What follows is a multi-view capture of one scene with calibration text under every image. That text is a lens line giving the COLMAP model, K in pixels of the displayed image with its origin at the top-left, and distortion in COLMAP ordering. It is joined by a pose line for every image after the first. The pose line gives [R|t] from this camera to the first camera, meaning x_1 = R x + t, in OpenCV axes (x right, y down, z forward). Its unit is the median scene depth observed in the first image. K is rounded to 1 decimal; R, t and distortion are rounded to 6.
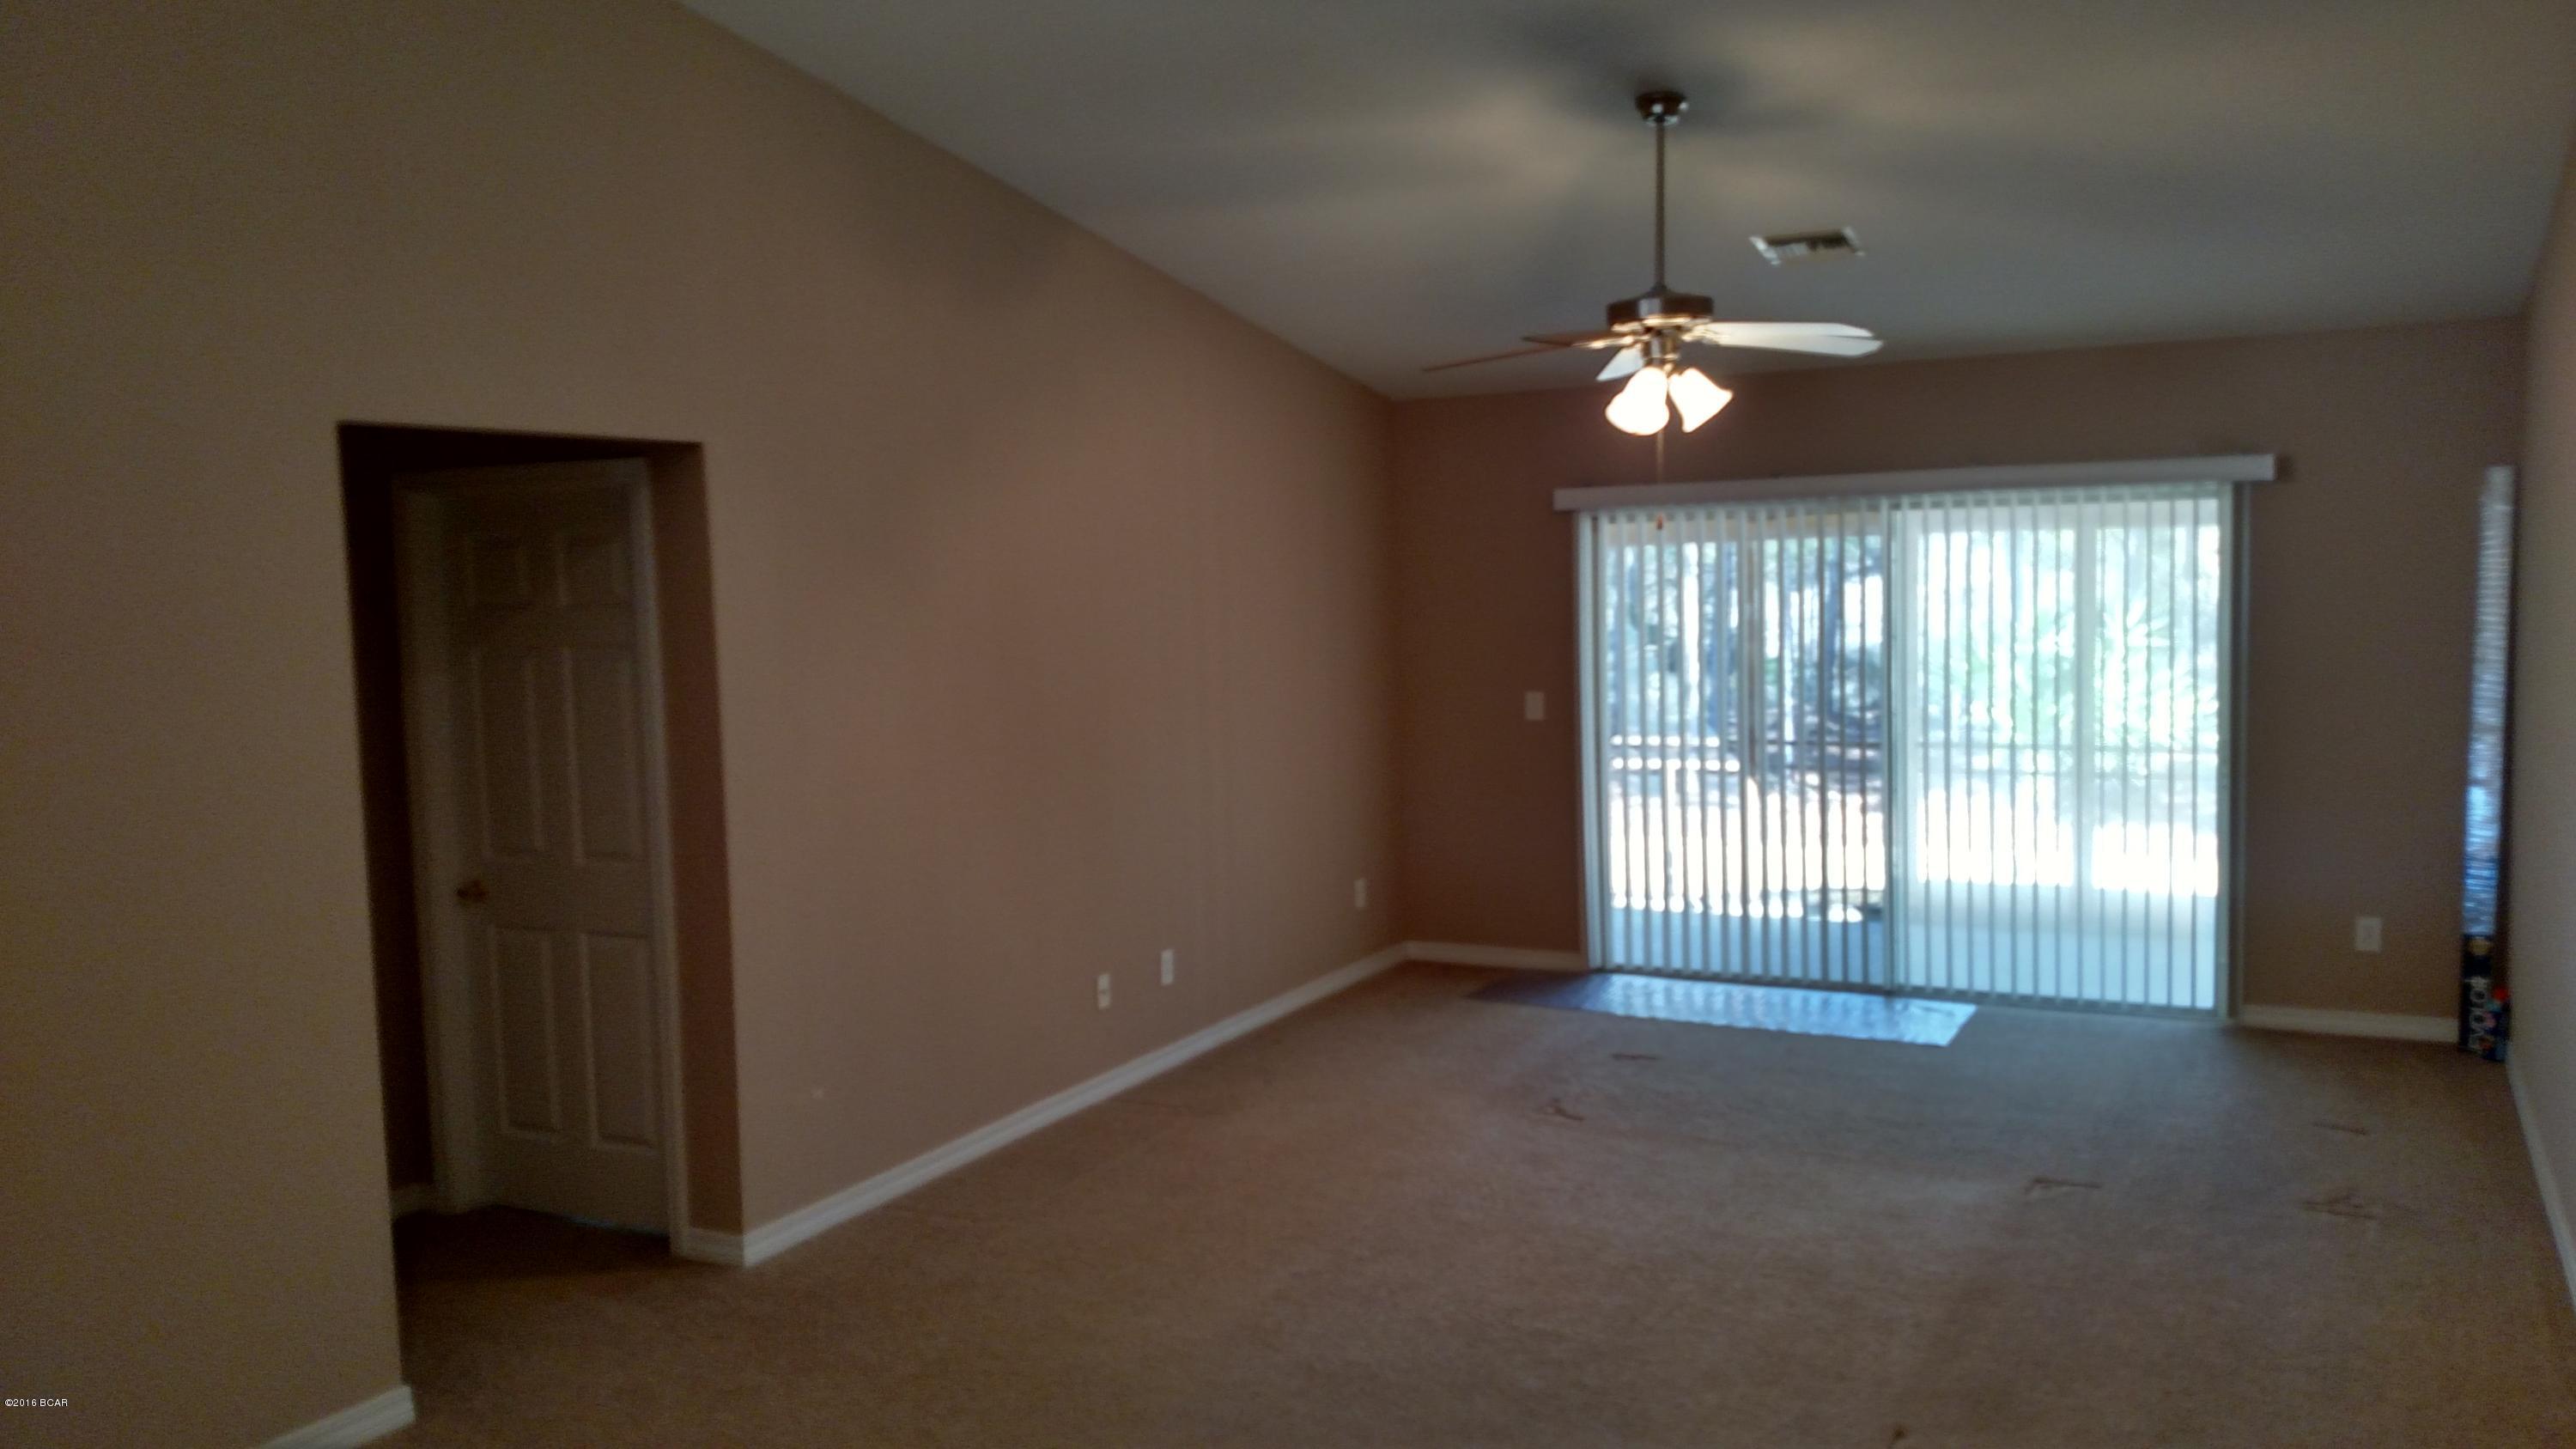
lens RADIAL K [[2019.3, 0, 1284.3], [0, 2019.3, 743.6], [0, 0, 1]] dist [0.098686, -0.139269]
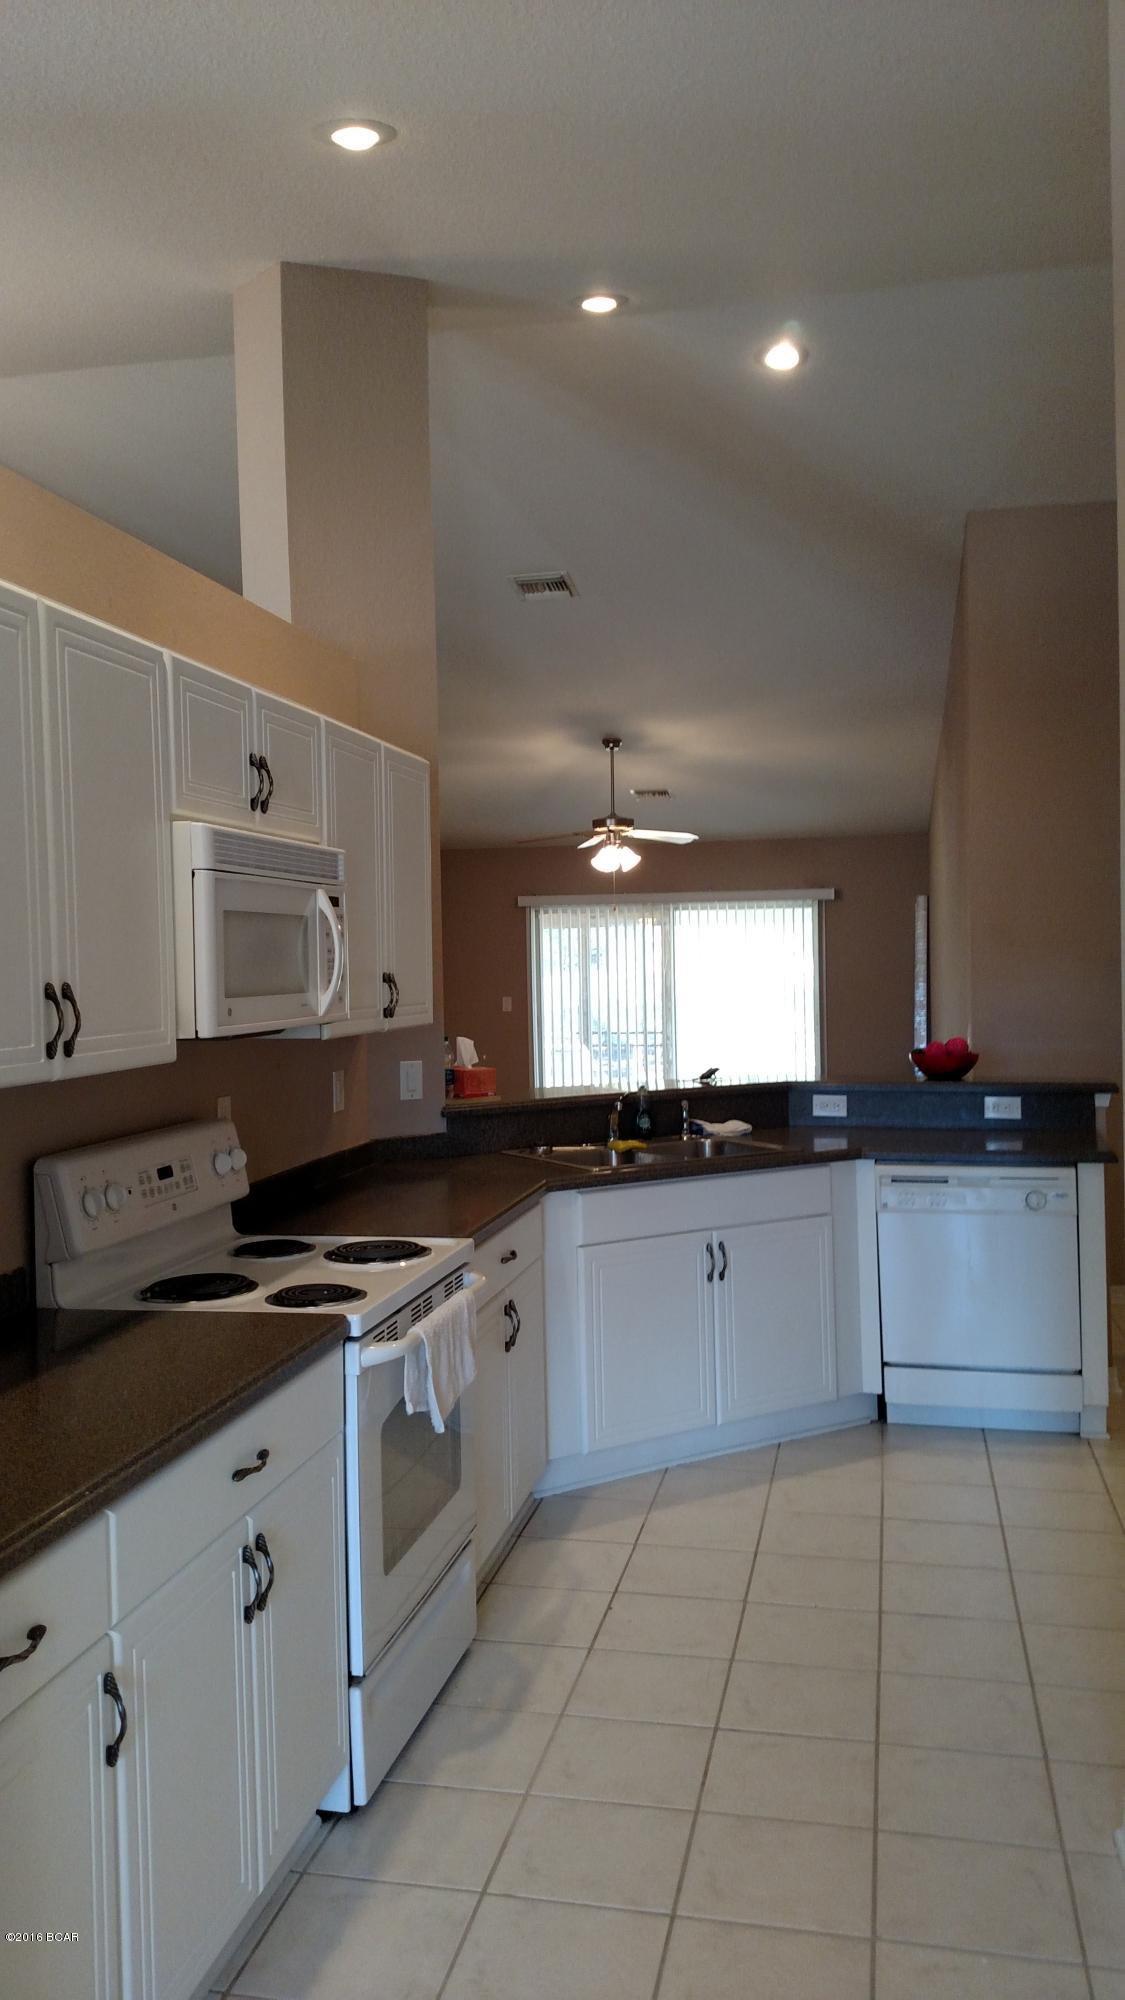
lens RADIAL K [[1567.6, 0, 532.2], [0, 1567.6, 981.3], [0, 0, 1]] dist [0.098686, -0.139269]
pose [[0.963820, 0.003836, 0.266527, -0.351536], [0.017677, 0.996775, -0.078271, 0.106467], [-0.265967, 0.080151, 0.960644, -0.667816]]
